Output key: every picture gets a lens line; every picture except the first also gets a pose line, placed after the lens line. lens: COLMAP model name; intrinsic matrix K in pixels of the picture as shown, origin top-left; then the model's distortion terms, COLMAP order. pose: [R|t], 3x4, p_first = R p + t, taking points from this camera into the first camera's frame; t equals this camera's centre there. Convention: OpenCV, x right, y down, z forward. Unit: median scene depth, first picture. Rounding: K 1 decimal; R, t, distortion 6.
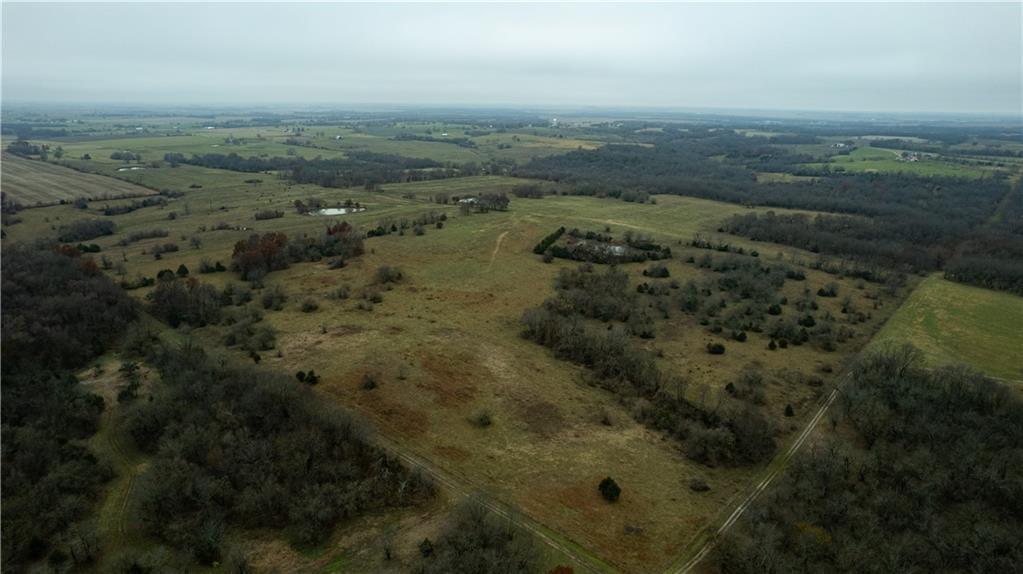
lens RADIAL K [[657.6, 0, 511.5], [0, 657.6, 287.0], [0, 0, 1]] dist [-0.079783, 0.071233]
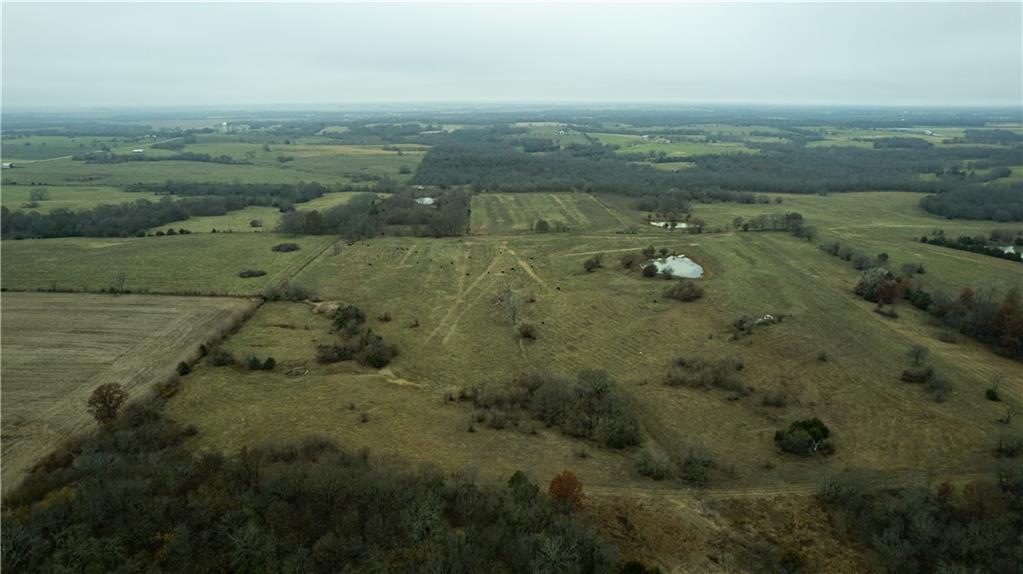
lens RADIAL K [[657.6, 0, 511.5], [0, 657.6, 287.0], [0, 0, 1]] dist [-0.079783, 0.071233]
pose [[0.743295, -0.199260, 0.638599, -0.447224], [0.194023, 0.977789, 0.079264, -0.096722], [-0.640209, 0.064986, 0.765447, 0.312455]]
